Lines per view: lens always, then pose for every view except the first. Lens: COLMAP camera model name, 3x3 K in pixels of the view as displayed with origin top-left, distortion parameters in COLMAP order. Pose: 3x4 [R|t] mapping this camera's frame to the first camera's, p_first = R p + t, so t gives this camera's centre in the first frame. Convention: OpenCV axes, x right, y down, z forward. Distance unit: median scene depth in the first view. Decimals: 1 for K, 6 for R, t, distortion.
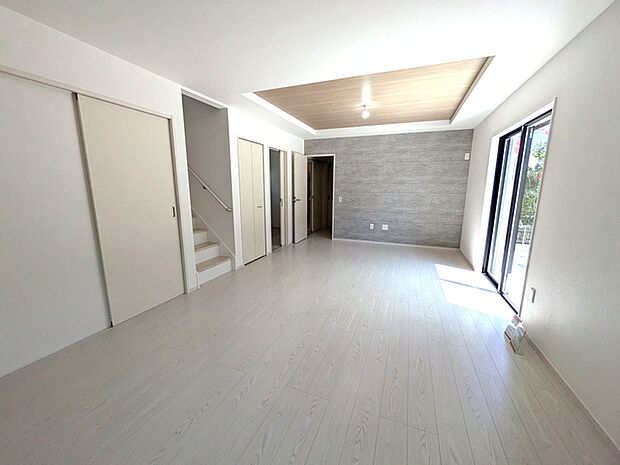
lens RADIAL K [[246.2, 0, 311.5], [0, 246.2, 230.8], [0, 0, 1]] dist [-0.000660, -0.000063]
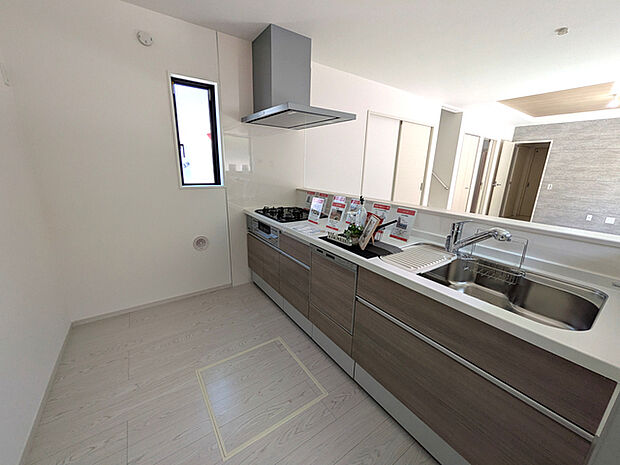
lens RADIAL K [[246.2, 0, 307.9], [0, 246.2, 232.5], [0, 0, 1]] dist [-0.000660, -0.000063]
pose [[0.828165, 0.159382, -0.537346, -0.131840], [-0.122681, 0.987015, 0.103682, 0.073701], [0.546894, -0.019944, 0.836964, -0.375255]]
